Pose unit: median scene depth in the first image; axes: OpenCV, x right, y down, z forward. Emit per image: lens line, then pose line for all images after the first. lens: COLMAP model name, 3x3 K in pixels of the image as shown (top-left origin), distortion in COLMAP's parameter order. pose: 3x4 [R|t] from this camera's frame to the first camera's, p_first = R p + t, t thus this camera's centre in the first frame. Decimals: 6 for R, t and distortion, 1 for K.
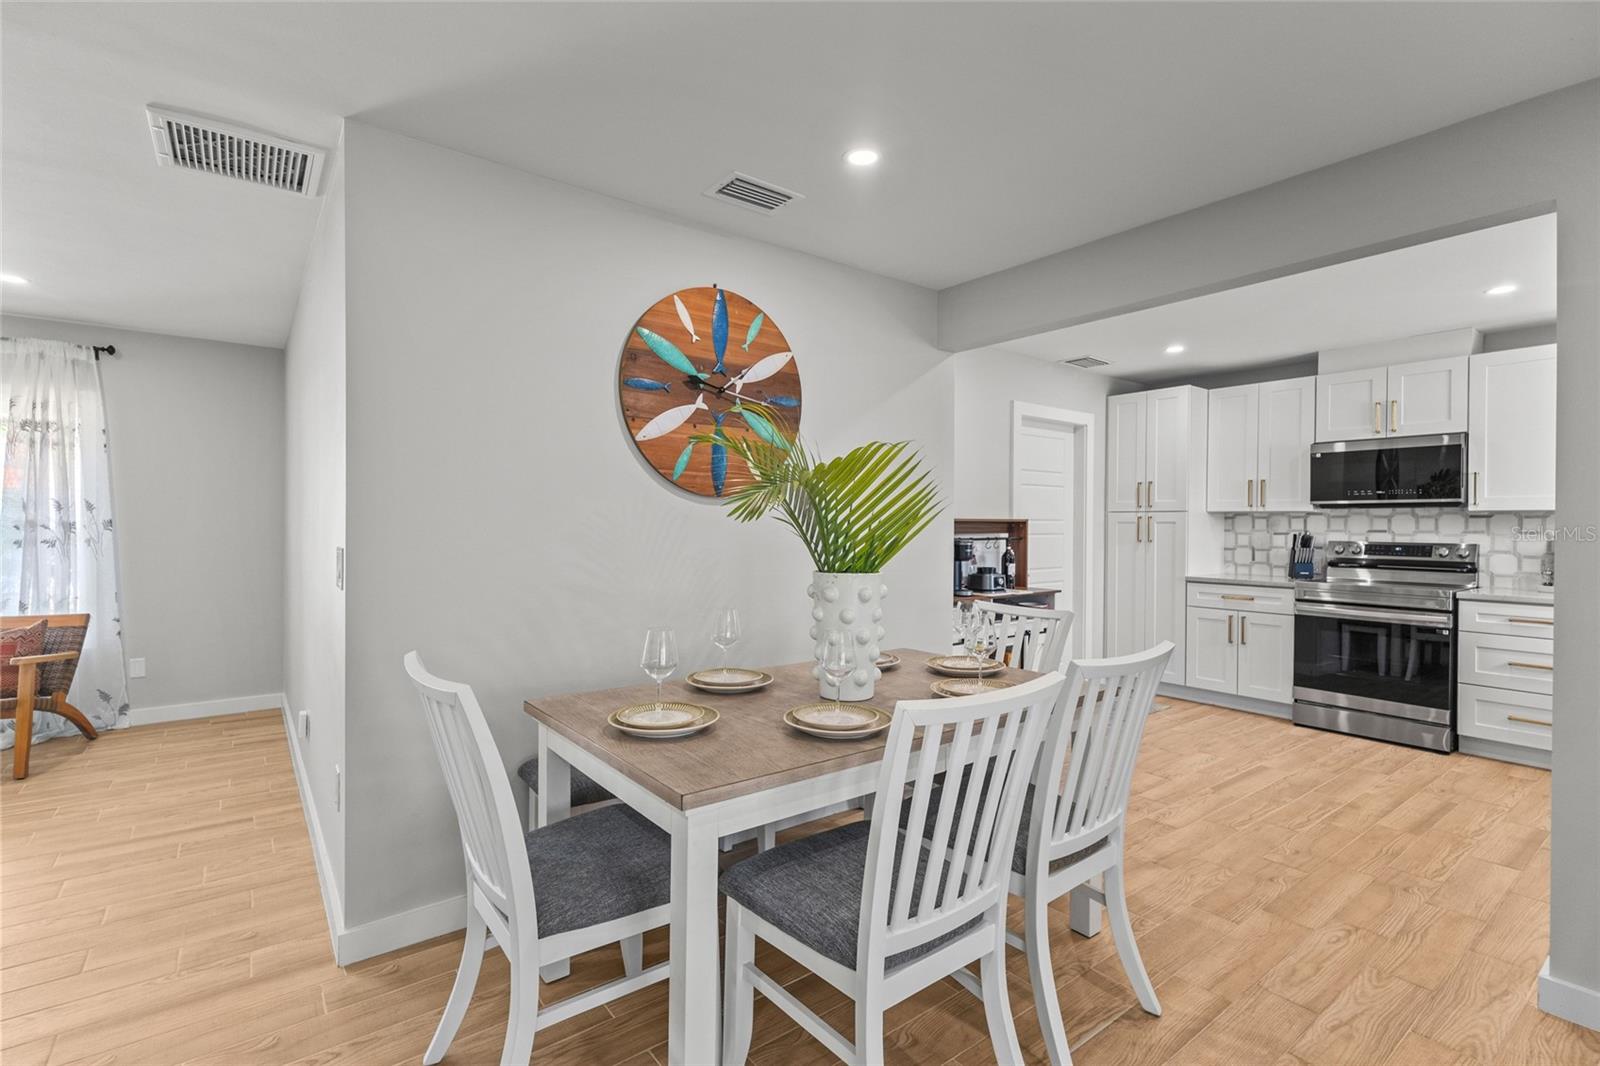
lens RADIAL K [[733.4, 0, 793.9], [0, 733.4, 528.9], [0, 0, 1]] dist [0.000672, 0.000709]
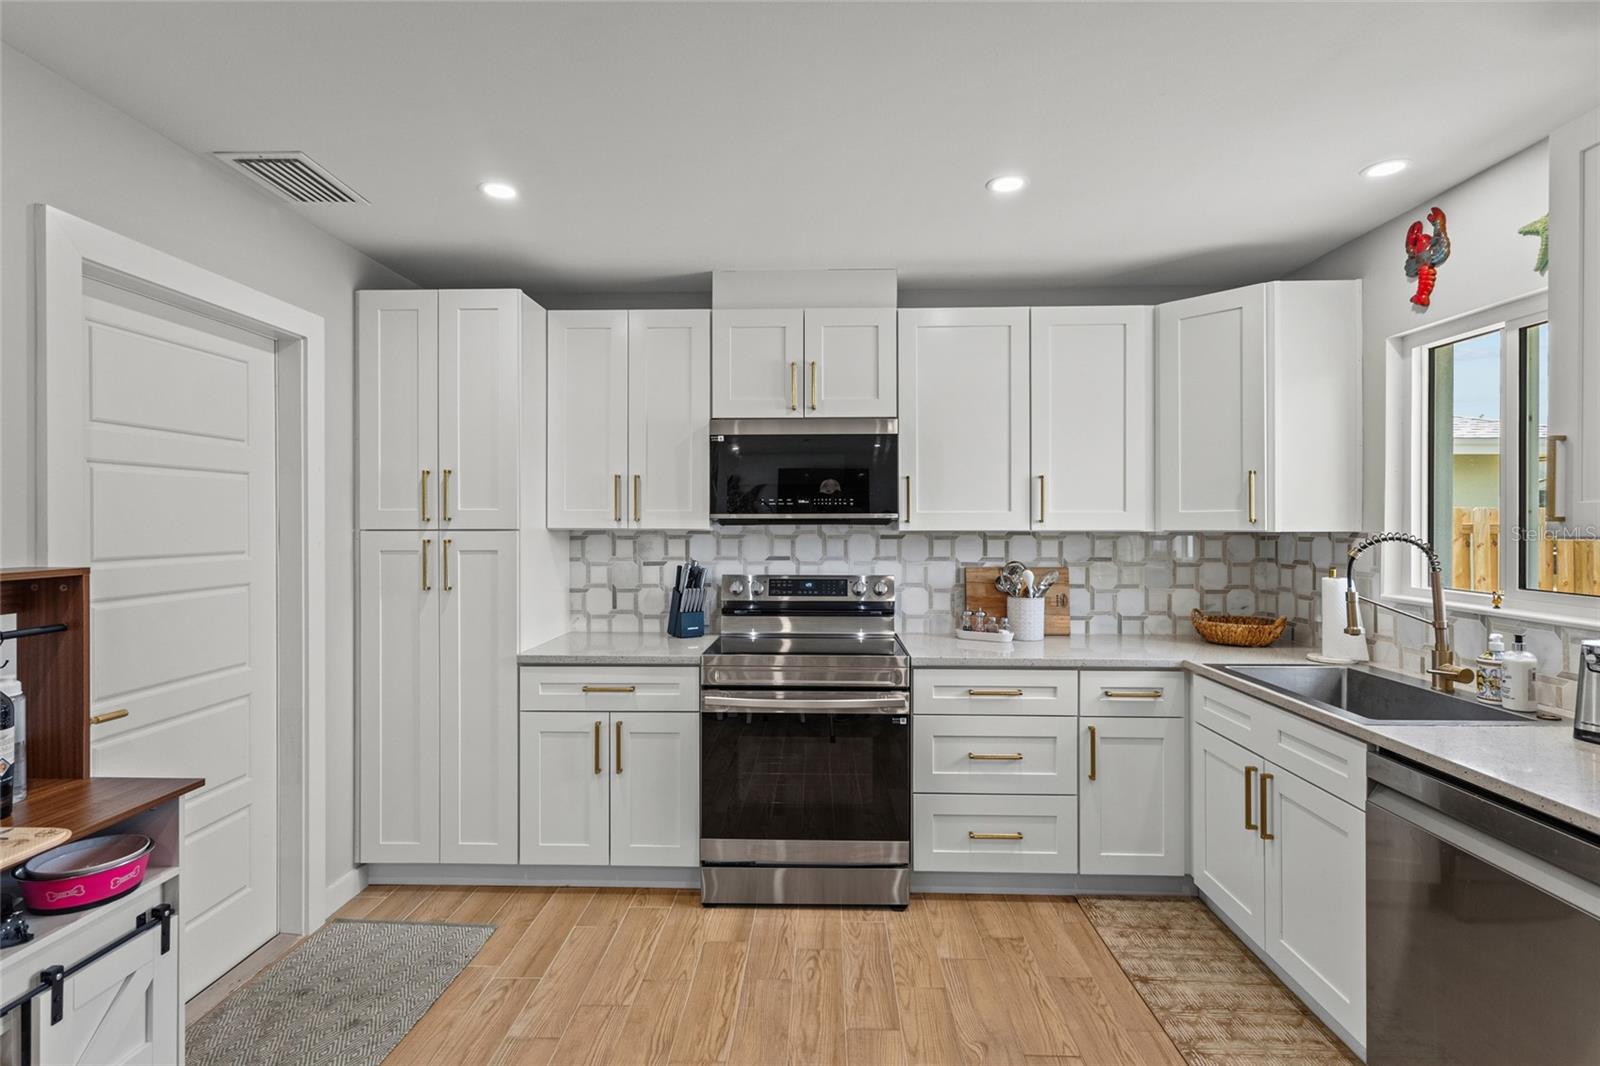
lens RADIAL K [[792.8, 0, 796.3], [0, 792.8, 525.2], [0, 0, 1]] dist [0.005433, 0.001195]
pose [[0.630121, -0.009199, 0.776443, 0.241334], [0.009853, 0.999944, 0.003851, -0.030218], [-0.776435, 0.005224, 0.630176, 0.532765]]
